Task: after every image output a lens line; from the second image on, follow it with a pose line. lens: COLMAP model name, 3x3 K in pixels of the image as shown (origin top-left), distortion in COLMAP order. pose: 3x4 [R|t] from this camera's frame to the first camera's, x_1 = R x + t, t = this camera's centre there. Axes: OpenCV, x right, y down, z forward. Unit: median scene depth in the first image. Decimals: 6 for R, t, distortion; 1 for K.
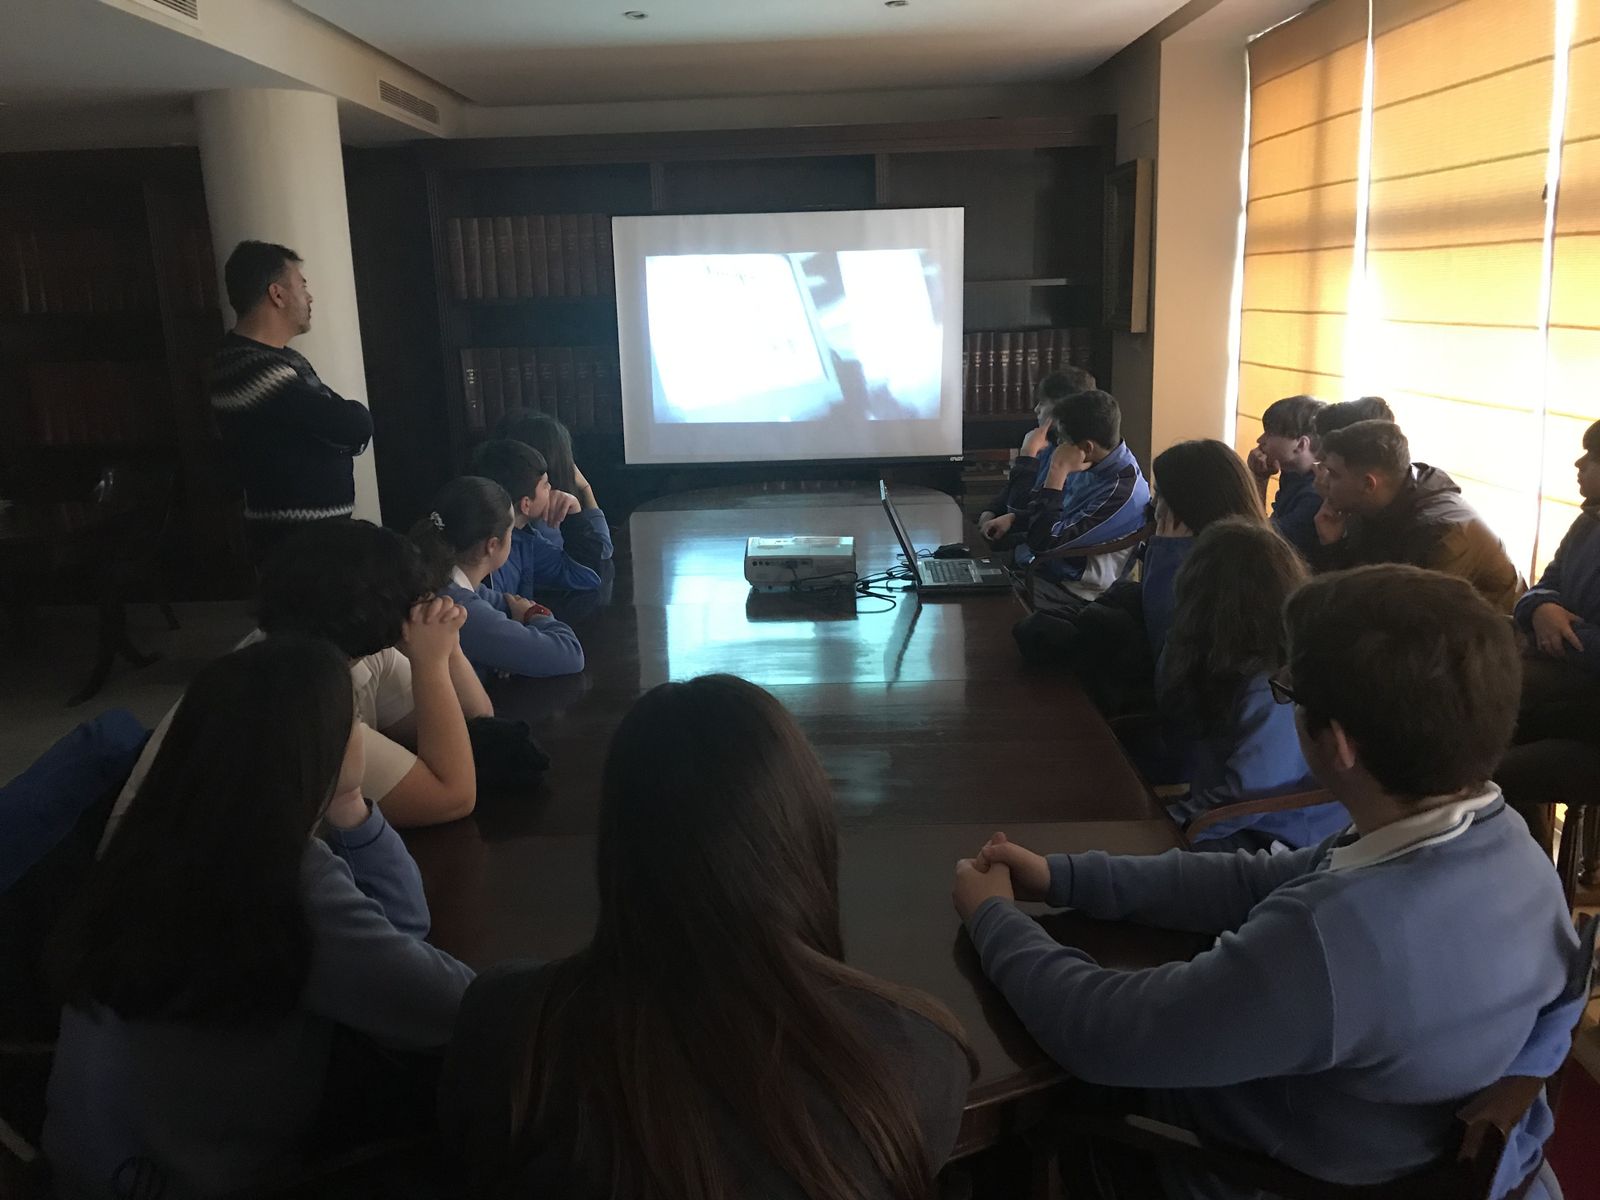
lens RADIAL K [[1305.8, 0, 800.7], [0, 1305.8, 582.3], [0, 0, 1]] dist [0.001222, 0.009279]
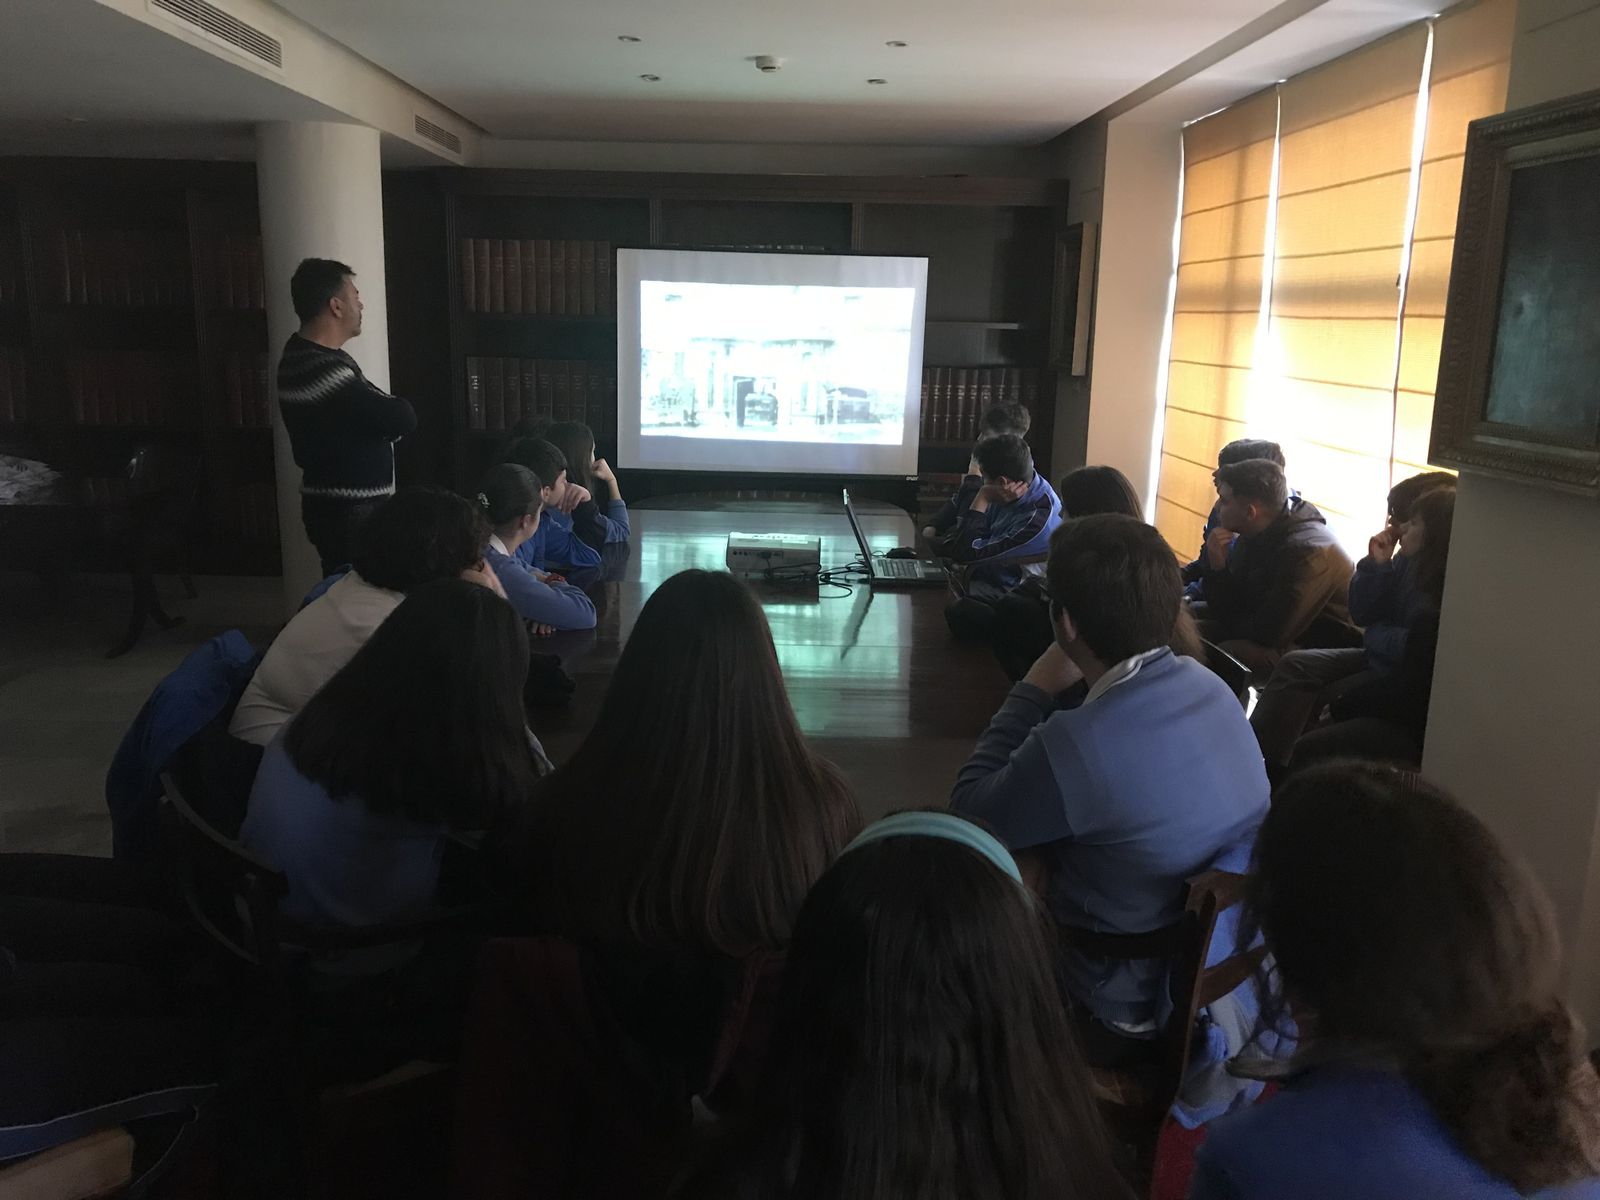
lens RADIAL K [[1297.2, 0, 793.2], [0, 1297.2, 569.9], [0, 0, 1]] dist [0.033204, -0.005005]
pose [[0.998479, 0.049173, 0.024940, -0.008082], [-0.048520, 0.998481, -0.026121, 0.020828], [-0.026186, 0.024871, 0.999348, -0.131388]]
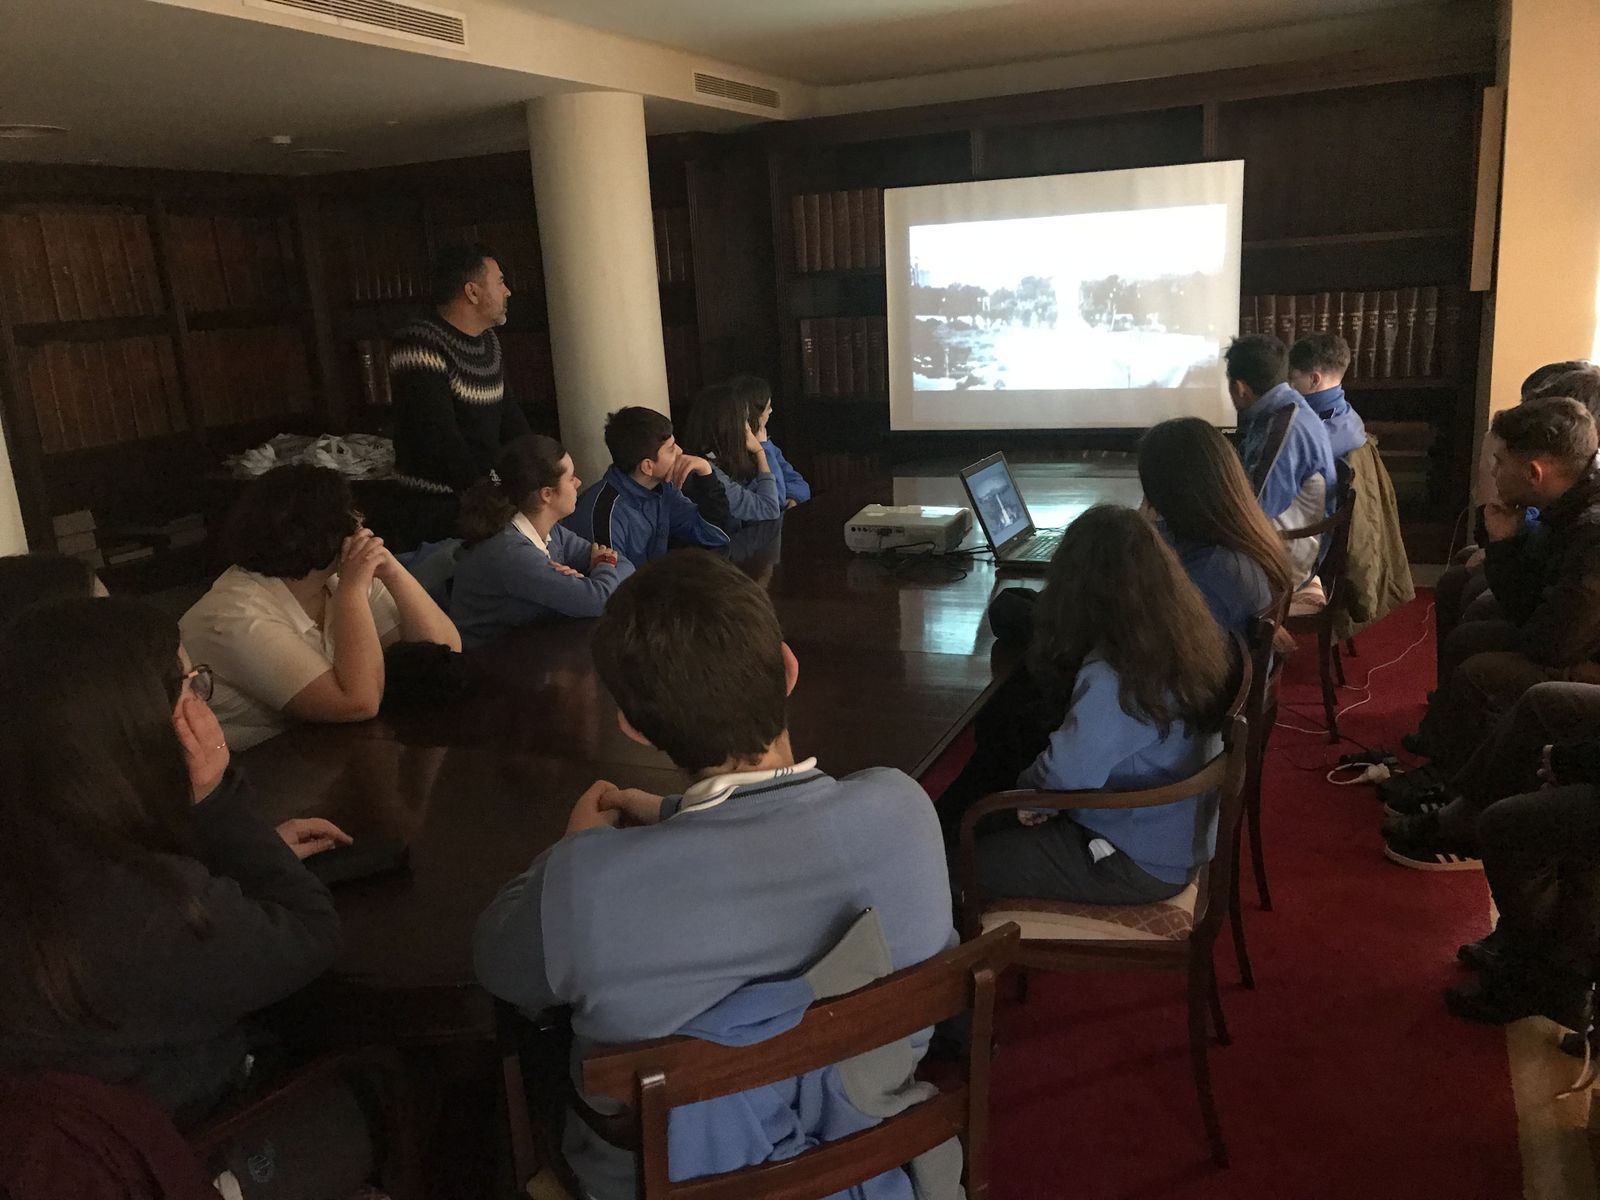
lens RADIAL K [[1302.9, 0, 800.8], [0, 1302.9, 597.0], [0, 0, 1]] dist [0.012616, 0.003020]
pose [[0.919956, 0.070426, -0.385644, 0.236439], [-0.055310, 0.997208, 0.050165, -0.007345], [0.388100, -0.024820, 0.921283, 0.017087]]
